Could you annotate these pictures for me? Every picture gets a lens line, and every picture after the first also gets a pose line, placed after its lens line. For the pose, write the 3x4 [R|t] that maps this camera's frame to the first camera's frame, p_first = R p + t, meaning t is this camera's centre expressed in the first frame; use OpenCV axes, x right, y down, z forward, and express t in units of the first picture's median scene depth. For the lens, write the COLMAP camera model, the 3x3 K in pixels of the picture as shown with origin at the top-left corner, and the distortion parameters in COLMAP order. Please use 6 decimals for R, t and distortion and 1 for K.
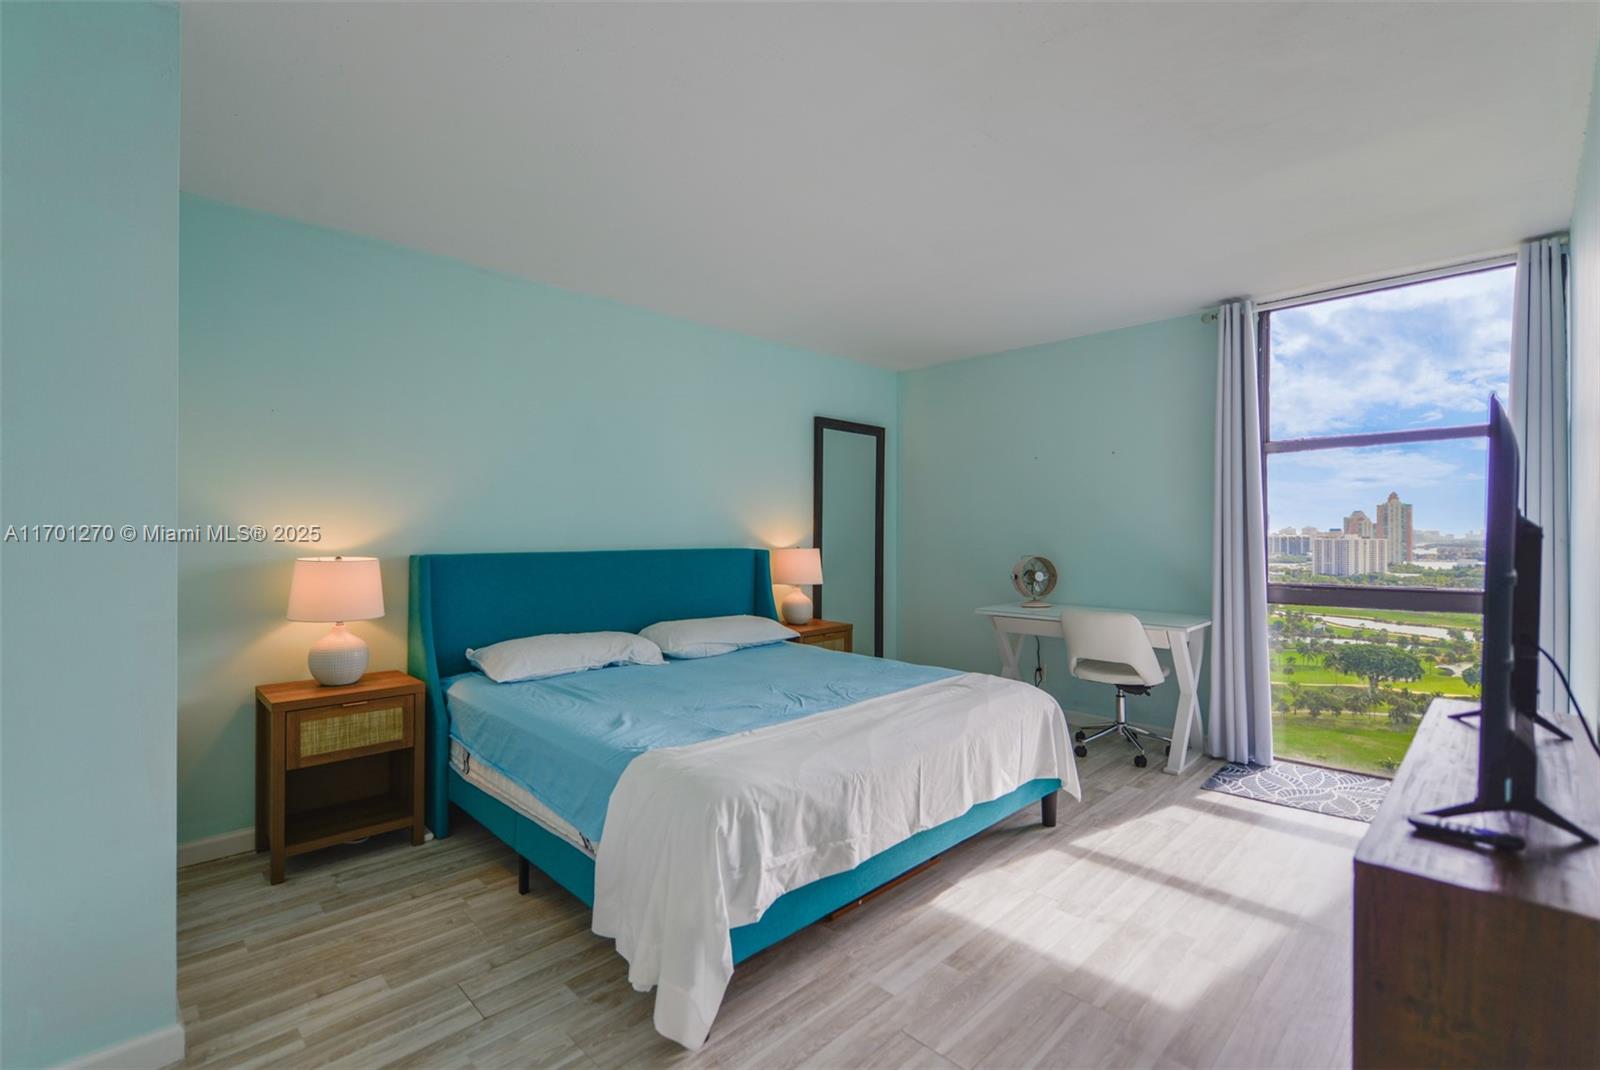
lens RADIAL K [[710.2, 0, 791.4], [0, 710.2, 527.3], [0, 0, 1]] dist [0.002656, -0.000711]
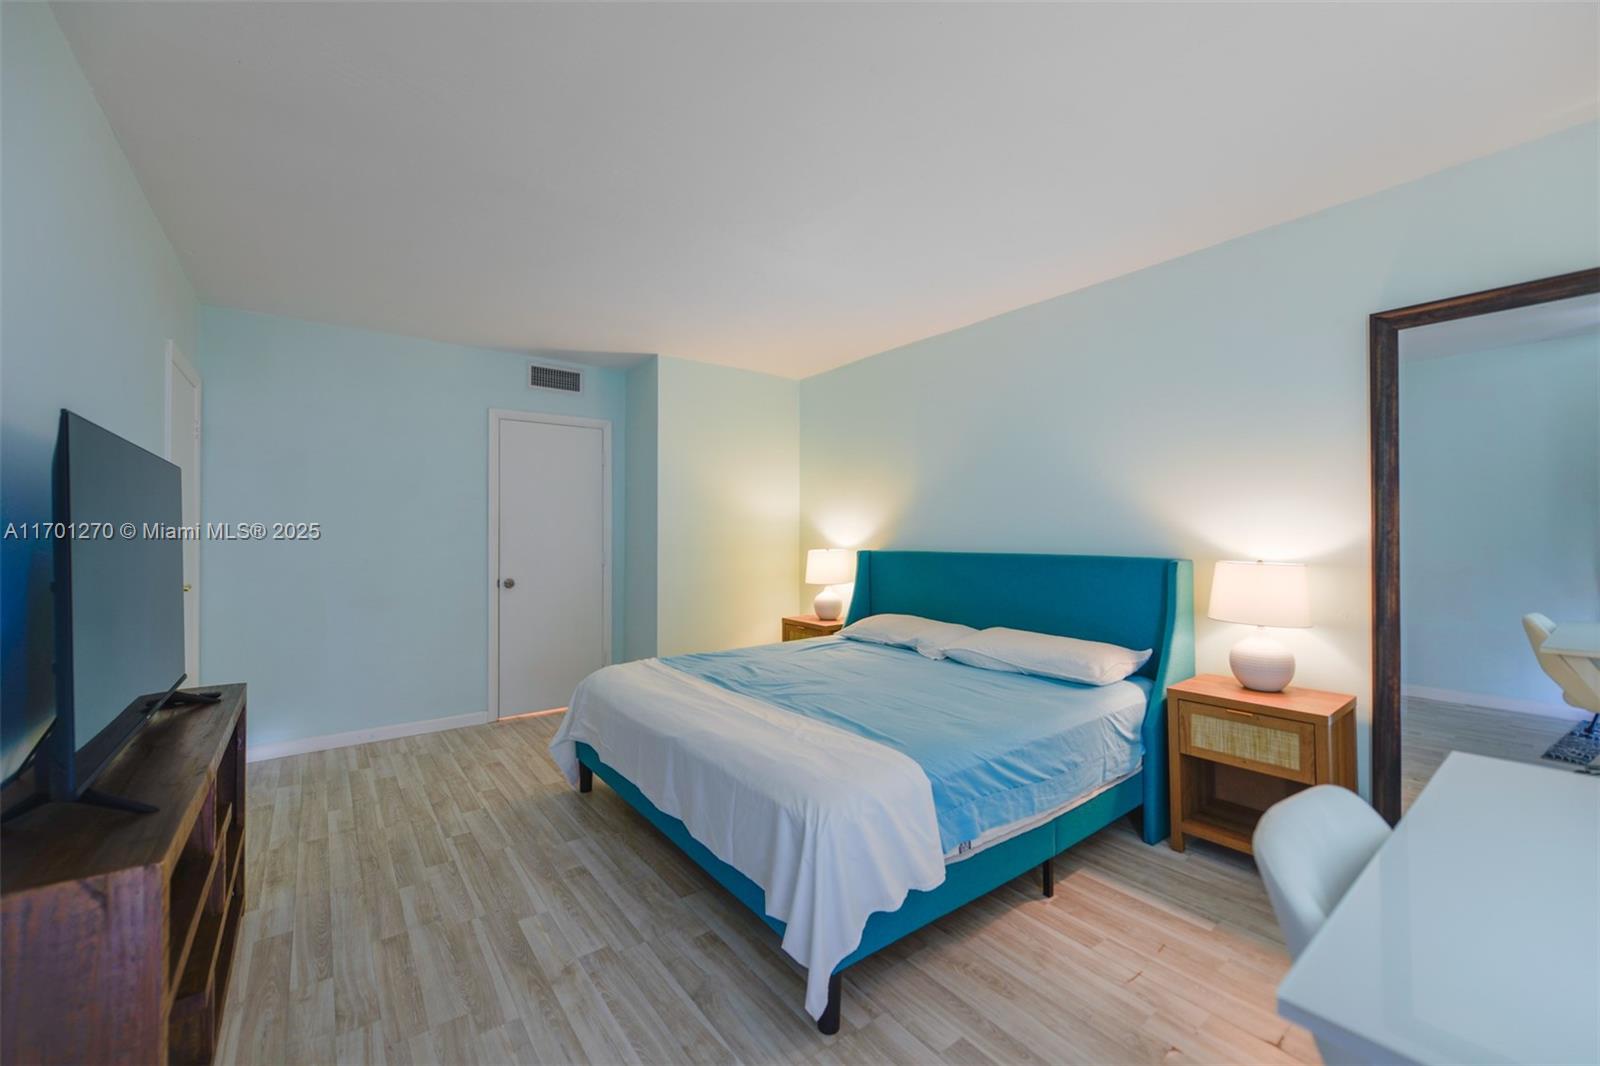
lens RADIAL K [[630.4, 0, 800.0], [0, 630.4, 533.0], [0, 0, 1]] dist [0.001877, -0.000026]
pose [[-0.115997, 0.000160, -0.993250, 0.730445], [0.003810, 0.999993, -0.000284, 0.003712], [0.993242, -0.003817, -0.115997, 0.851396]]
